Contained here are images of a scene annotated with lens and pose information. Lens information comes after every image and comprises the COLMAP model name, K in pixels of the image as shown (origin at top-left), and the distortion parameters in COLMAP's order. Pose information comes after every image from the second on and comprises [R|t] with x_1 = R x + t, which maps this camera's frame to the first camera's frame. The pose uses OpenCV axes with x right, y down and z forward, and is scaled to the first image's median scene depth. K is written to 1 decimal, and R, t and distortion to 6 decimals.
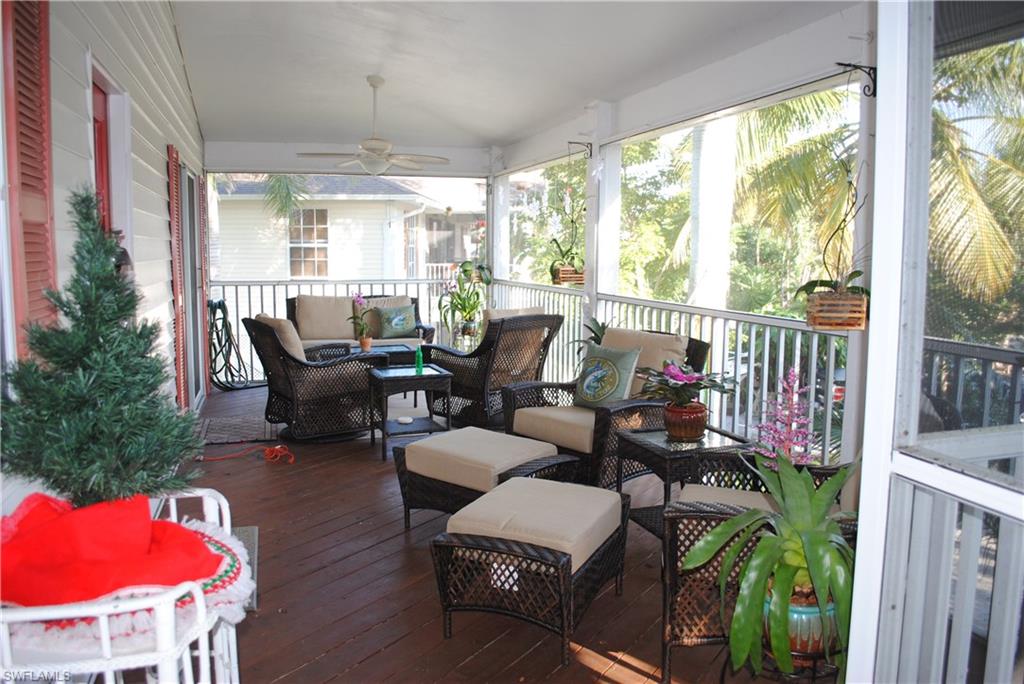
lens RADIAL K [[812.6, 0, 512.4], [0, 812.6, 339.6], [0, 0, 1]] dist [-0.074943, -0.004339]
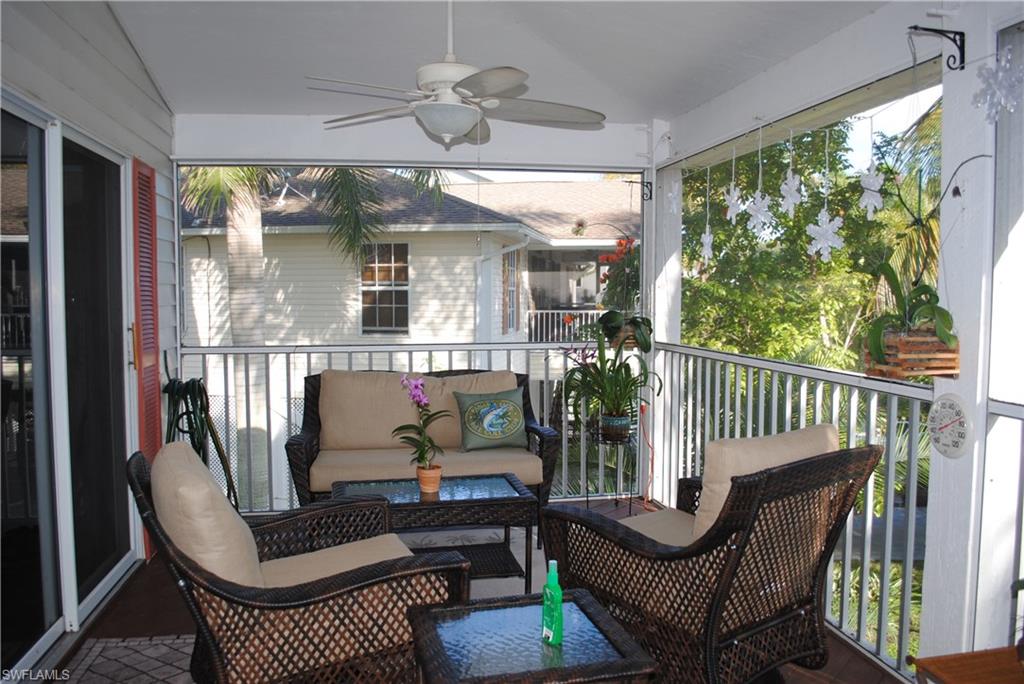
lens RADIAL K [[812.6, 0, 512.4], [0, 812.6, 343.6], [0, 0, 1]] dist [-0.074943, -0.004339]
pose [[0.992995, 0.000071, -0.118160, -0.032277], [-0.005729, 0.998853, -0.047541, -0.025583], [0.118021, 0.047885, 0.991856, 0.230803]]
